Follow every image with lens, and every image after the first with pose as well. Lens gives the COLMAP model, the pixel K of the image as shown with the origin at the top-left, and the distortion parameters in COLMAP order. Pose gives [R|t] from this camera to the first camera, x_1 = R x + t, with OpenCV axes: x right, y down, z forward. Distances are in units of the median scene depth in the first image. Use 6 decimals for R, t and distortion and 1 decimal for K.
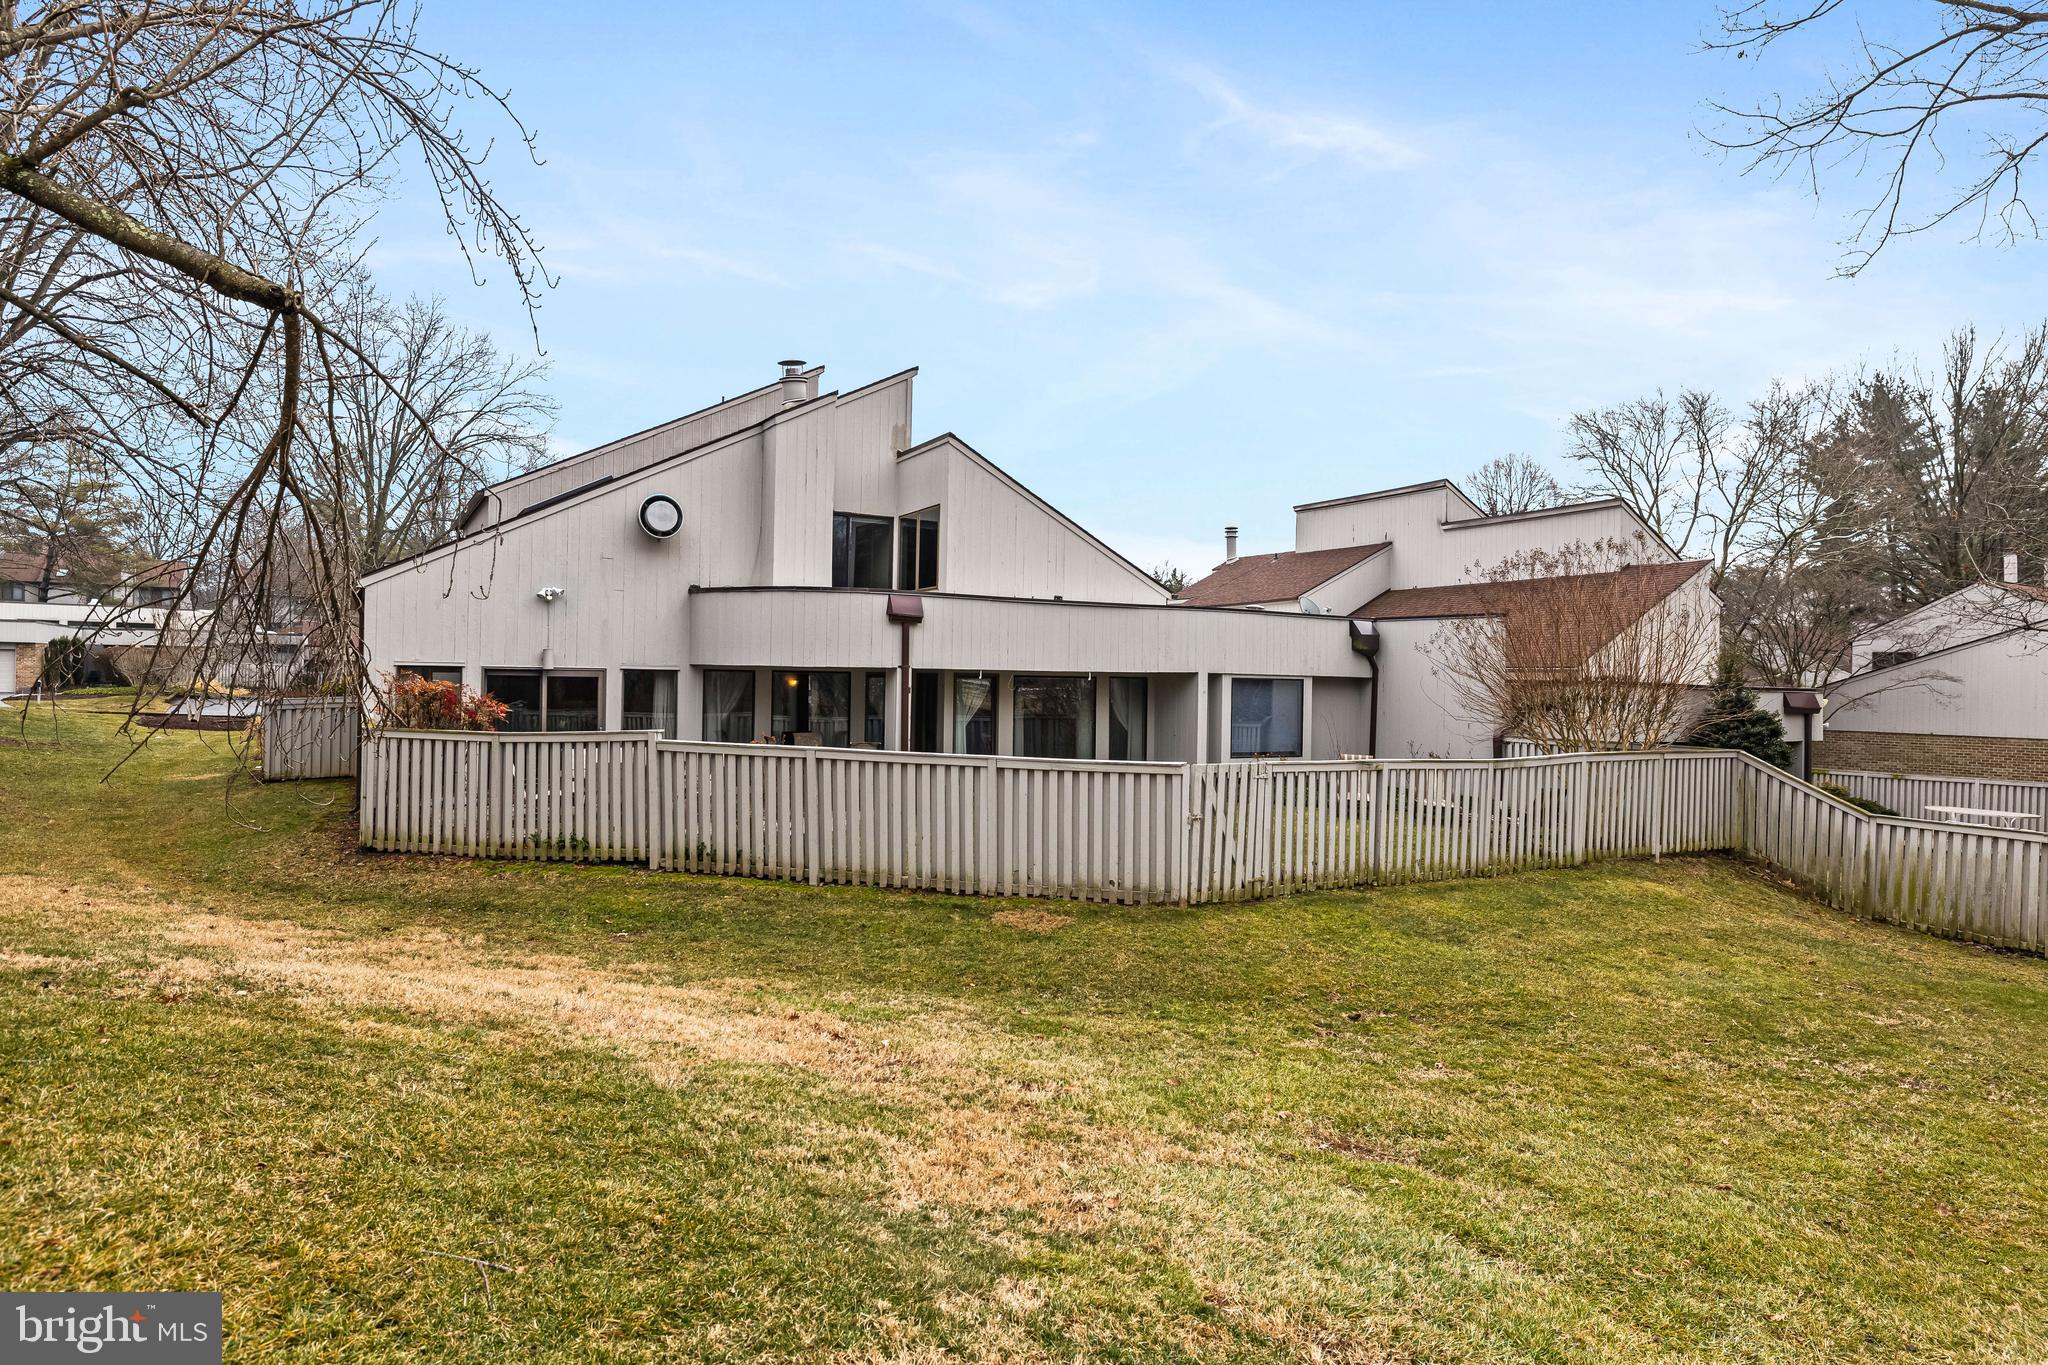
lens RADIAL K [[1175.8, 0, 1023.4], [0, 1175.8, 685.1], [0, 0, 1]] dist [0.008583, 0.000775]
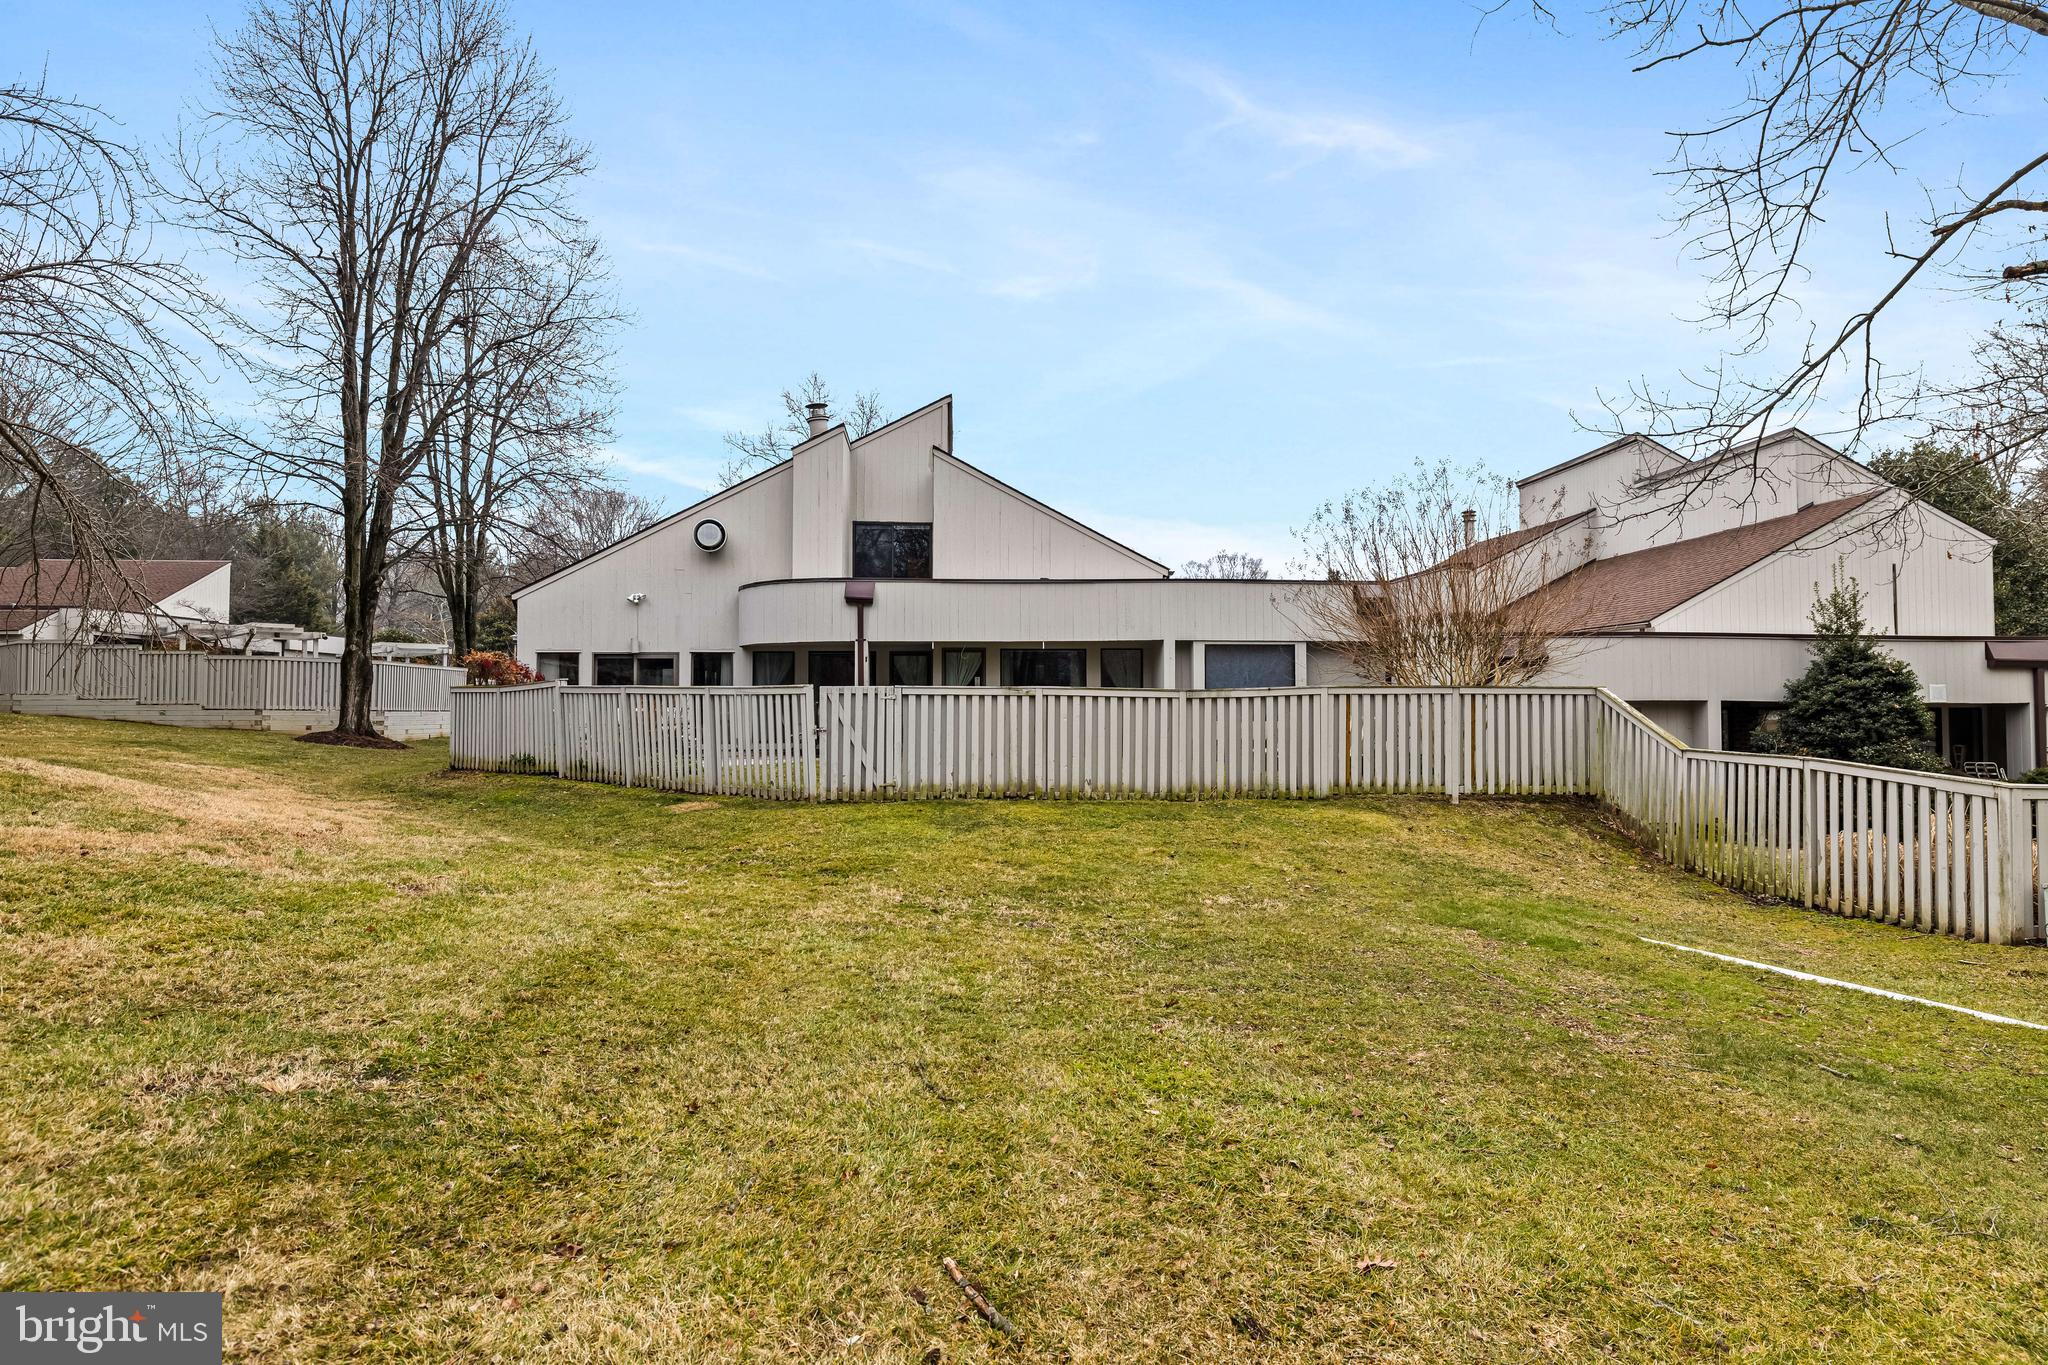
lens RADIAL K [[1120.4, 0, 1026.6], [0, 1120.4, 695.2], [0, 0, 1]] dist [0.004745, 0.000348]
pose [[0.896058, -0.023693, -0.443304, 0.565495], [0.014926, 0.999618, -0.023256, 0.070771], [0.443686, 0.014222, 0.896069, 0.033360]]
